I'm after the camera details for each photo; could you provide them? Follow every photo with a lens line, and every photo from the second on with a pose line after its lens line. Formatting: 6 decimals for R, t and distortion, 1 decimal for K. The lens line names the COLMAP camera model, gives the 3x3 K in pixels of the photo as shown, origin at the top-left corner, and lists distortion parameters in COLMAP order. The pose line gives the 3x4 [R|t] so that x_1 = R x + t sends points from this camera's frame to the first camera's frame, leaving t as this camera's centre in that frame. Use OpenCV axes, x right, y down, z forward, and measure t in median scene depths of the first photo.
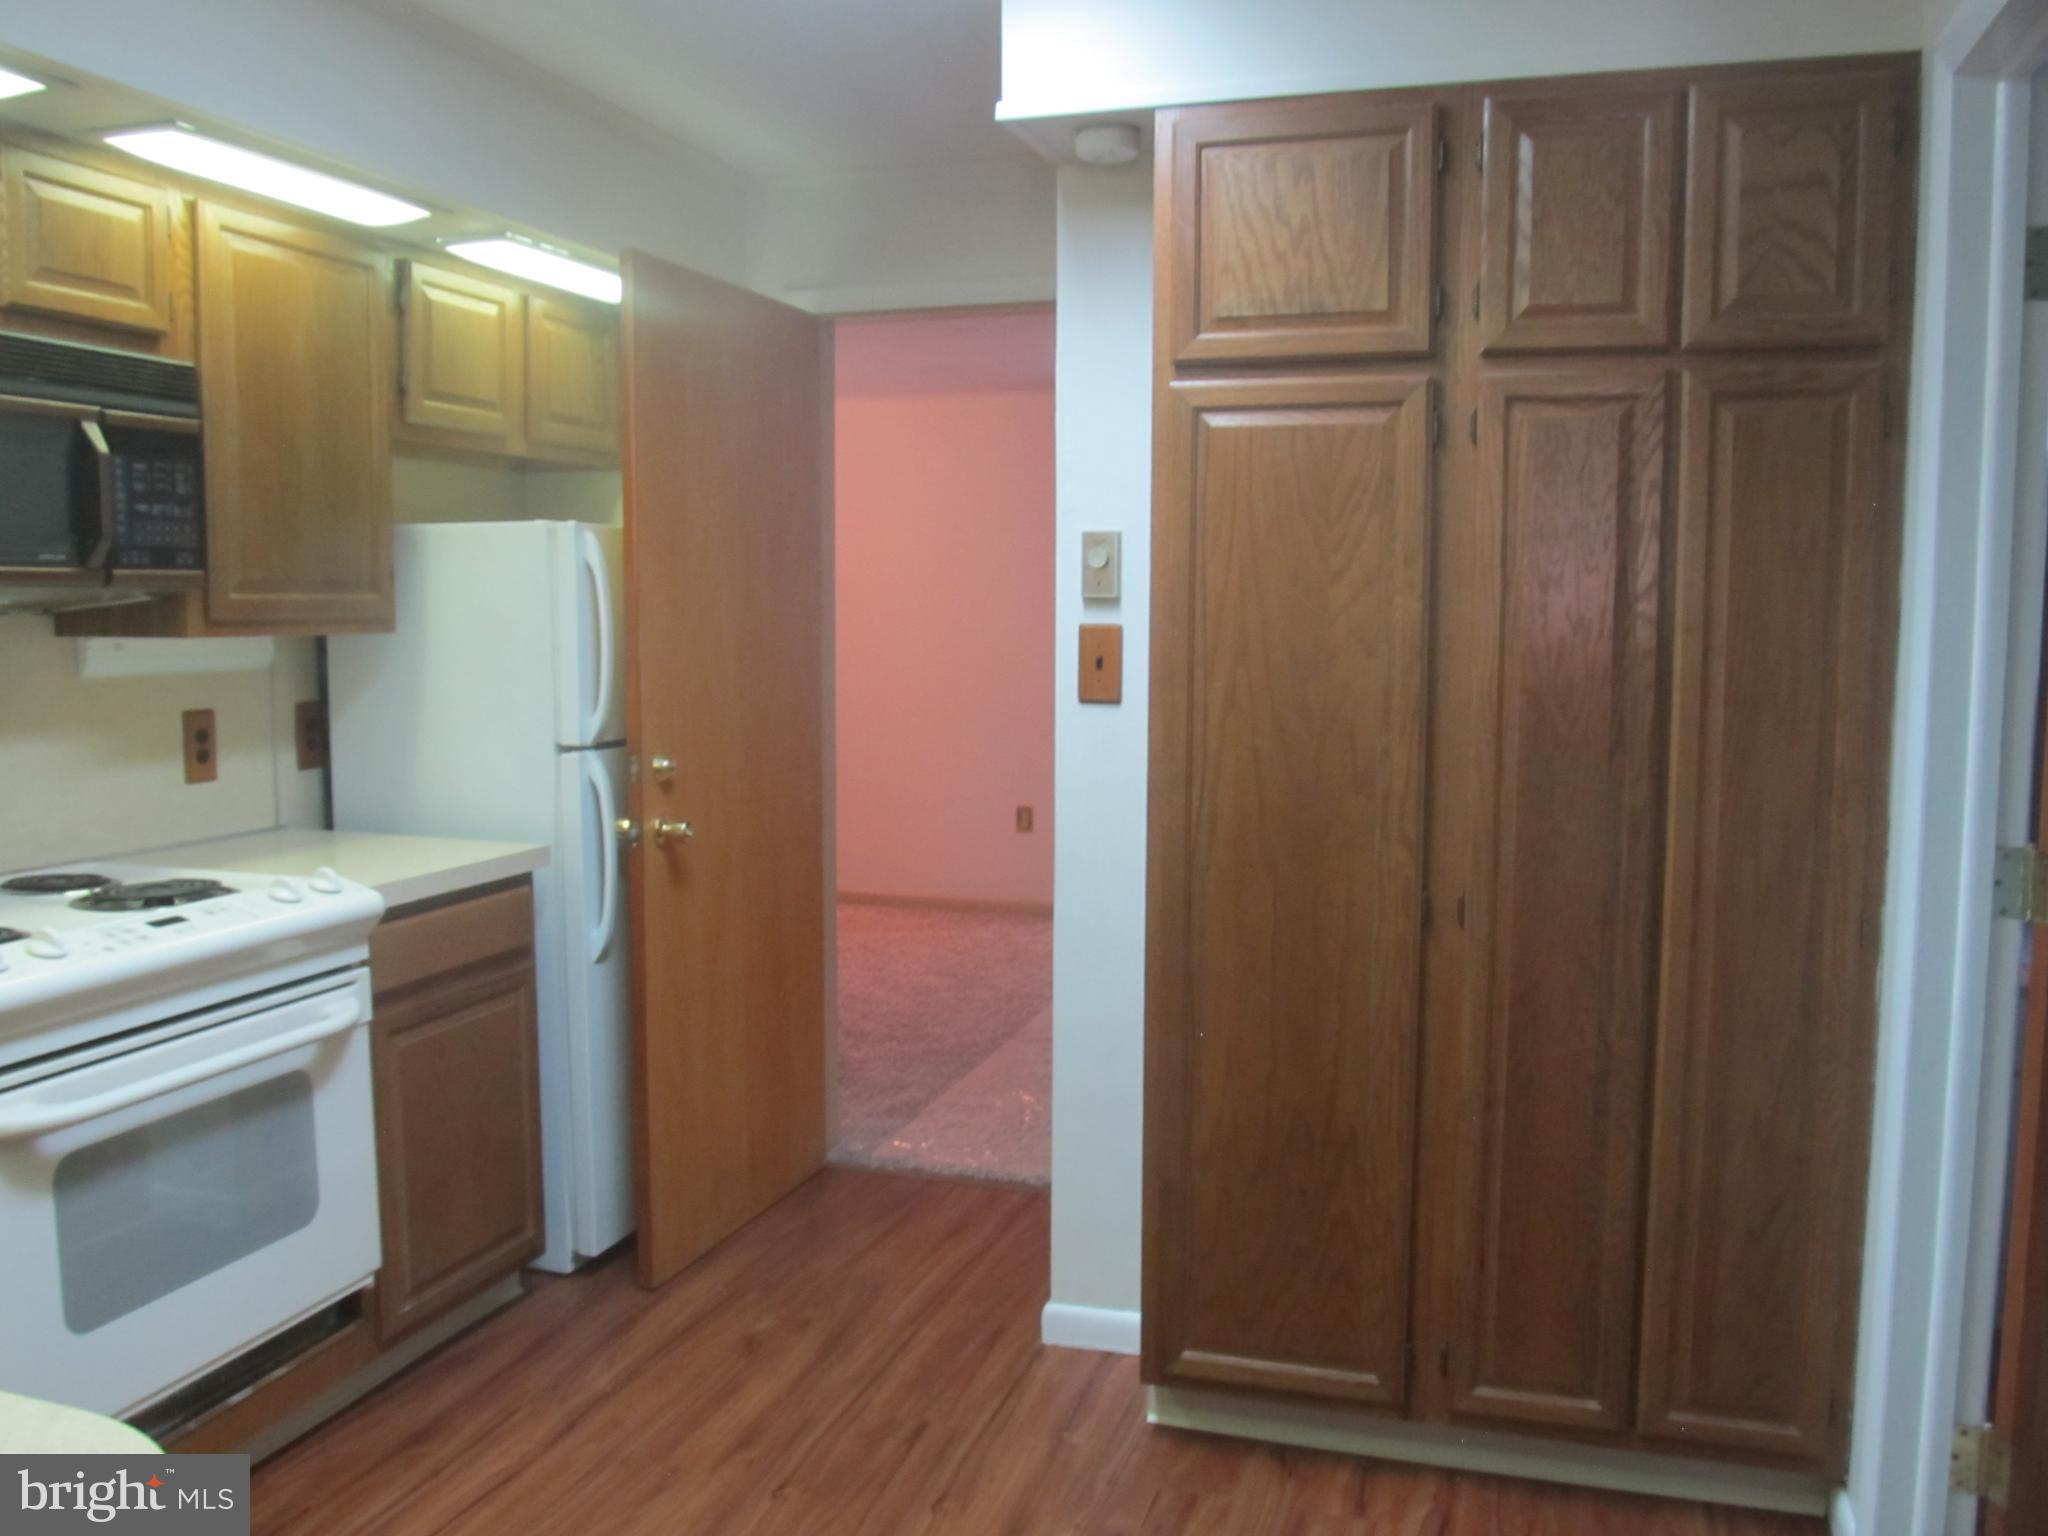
lens RADIAL K [[1680.6, 0, 1024.0], [0, 1680.6, 768.0], [0, 0, 1]] dist [-0.063495, 0.012722]
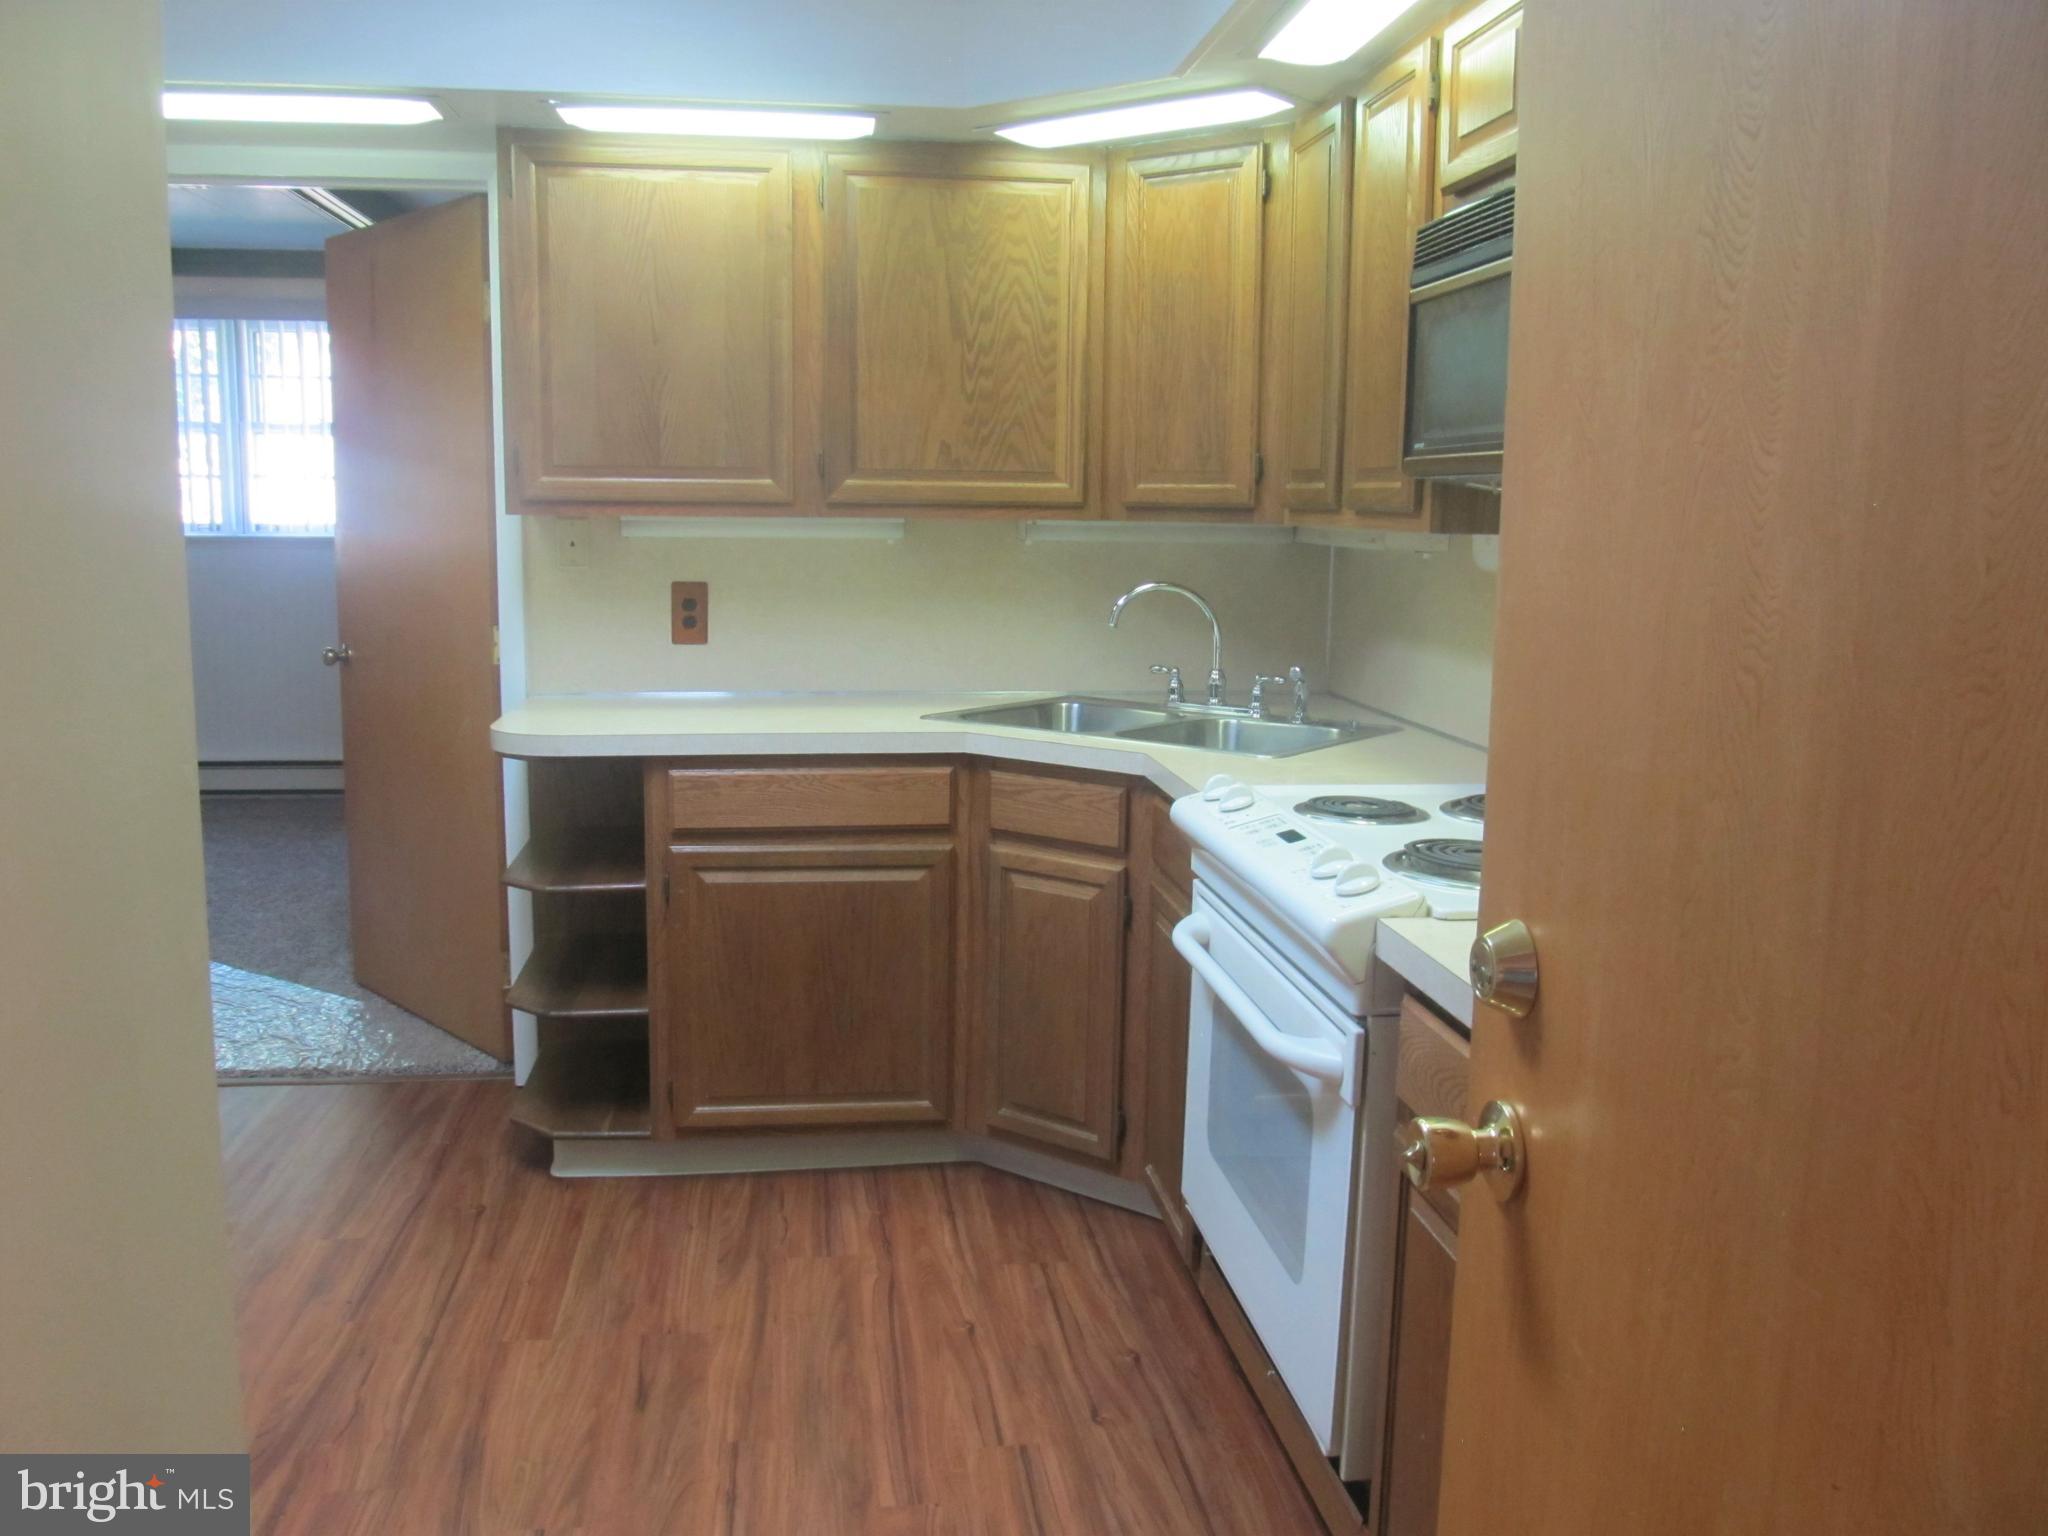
lens RADIAL K [[1680.6, 0, 1024.0], [0, 1680.6, 768.0], [0, 0, 1]] dist [-0.063495, 0.012722]
pose [[-0.901004, 0.046679, -0.431293, 0.012904], [-0.063373, 0.969365, 0.237307, -0.133719], [0.429157, 0.241147, -0.870444, 1.492876]]
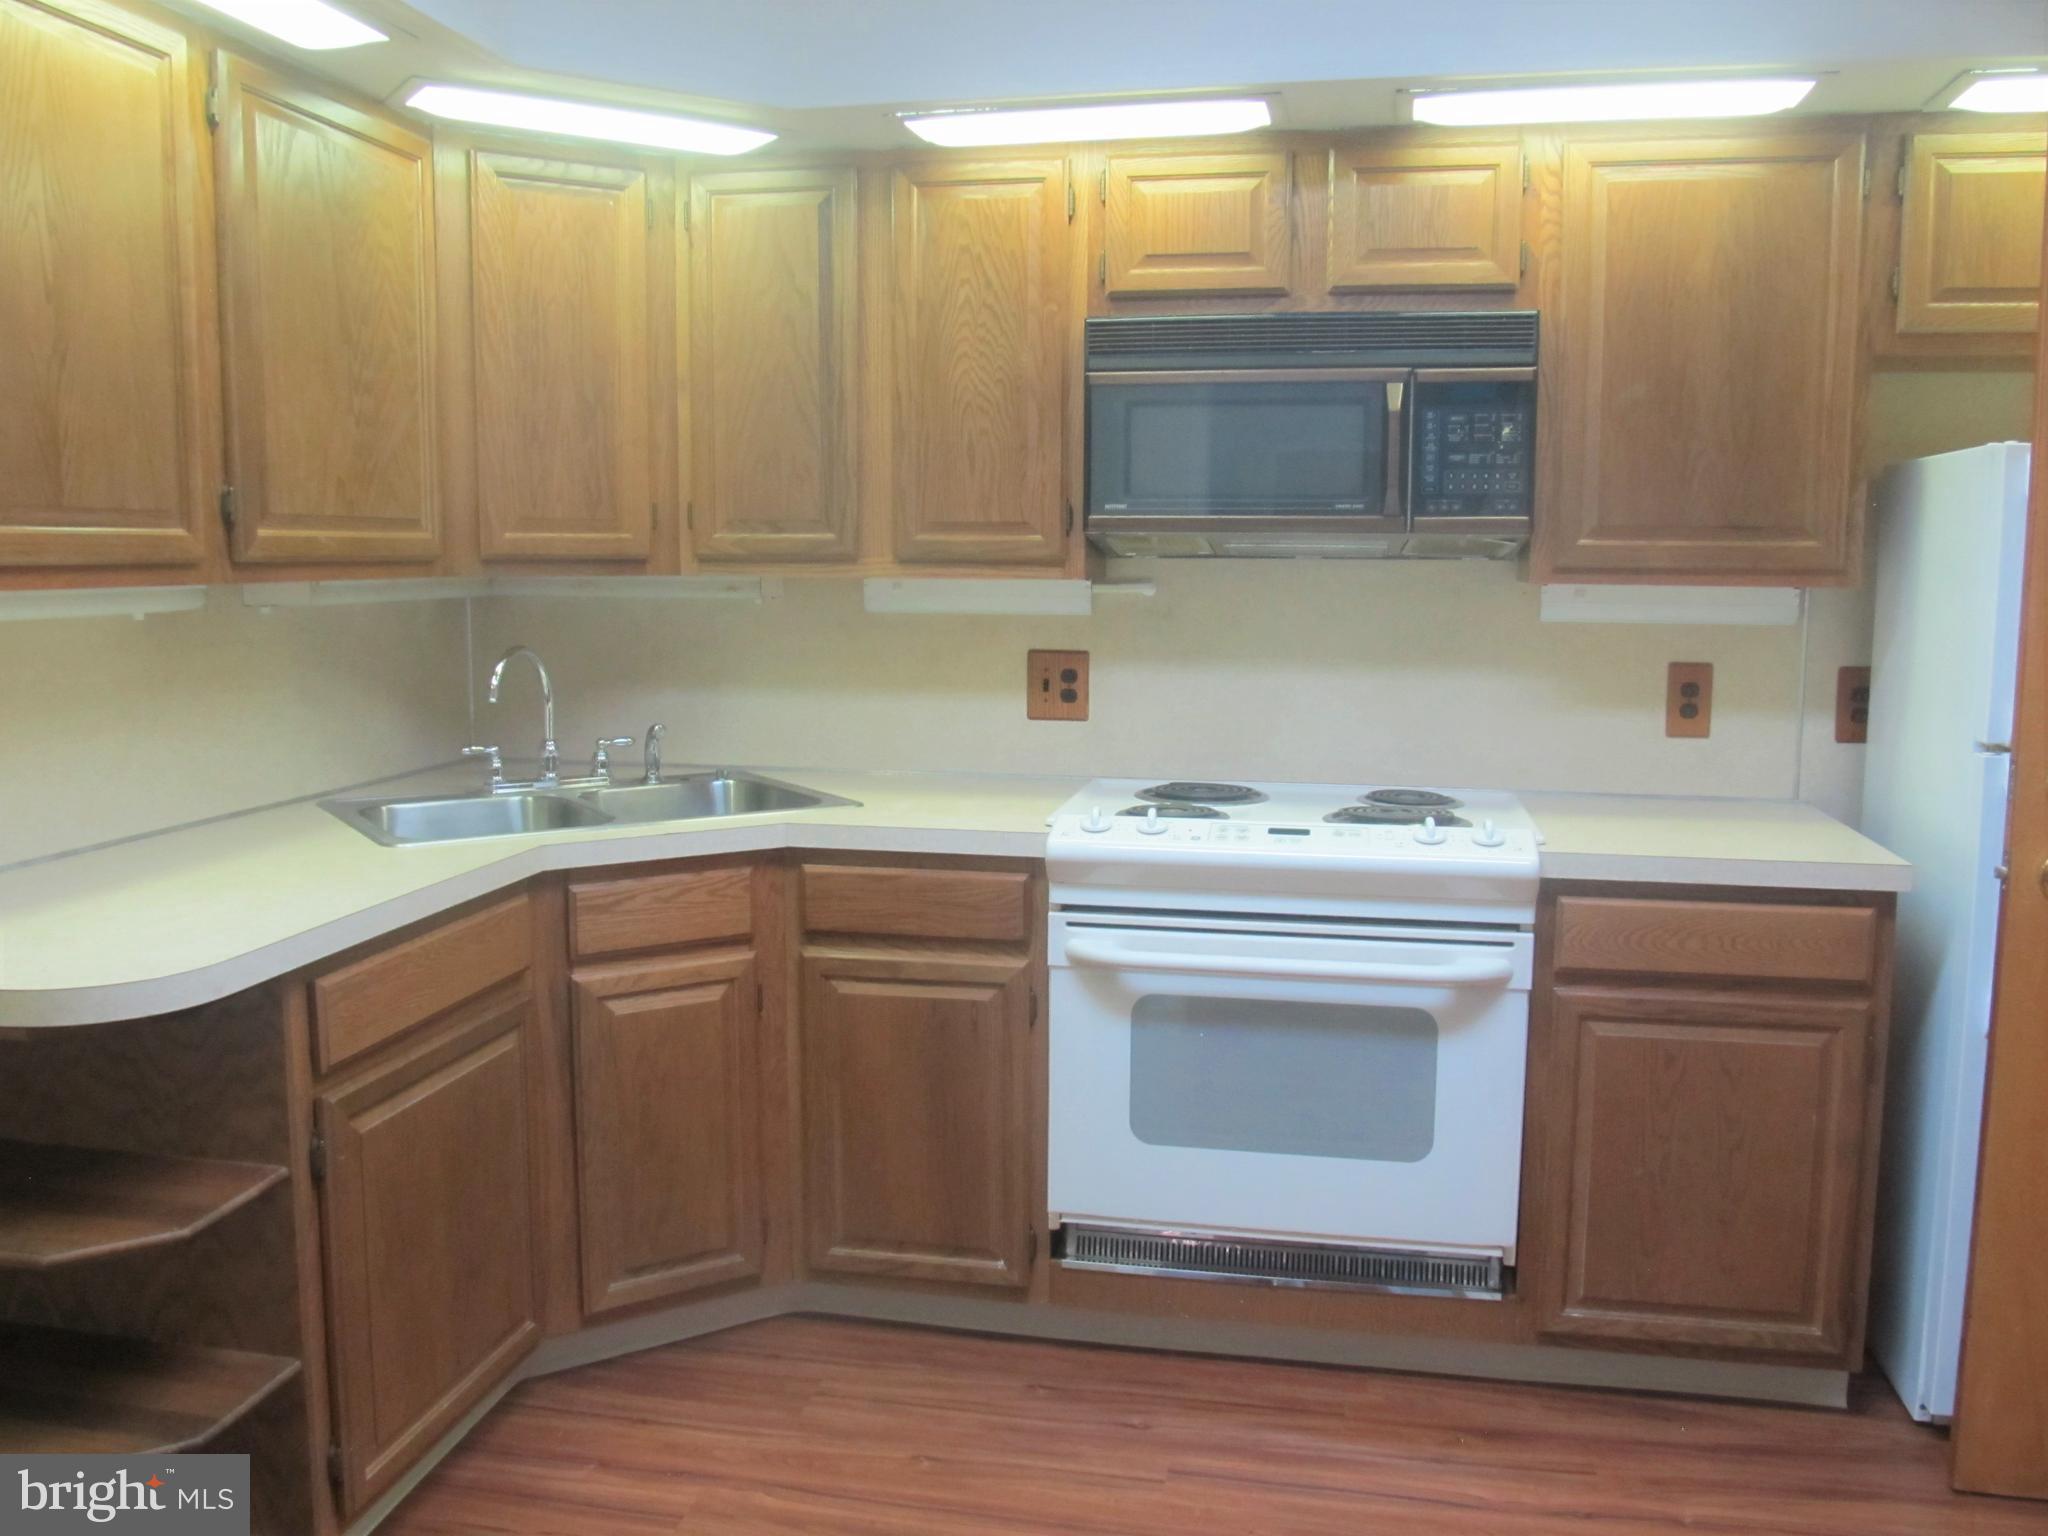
lens RADIAL K [[1680.6, 0, 1024.0], [0, 1680.6, 768.0], [0, 0, 1]] dist [-0.063495, 0.012722]
pose [[0.112117, 0.118347, -0.986622, 0.493627], [-0.100763, 0.989119, 0.107196, -0.045508], [0.988573, 0.087397, 0.122822, 0.584523]]
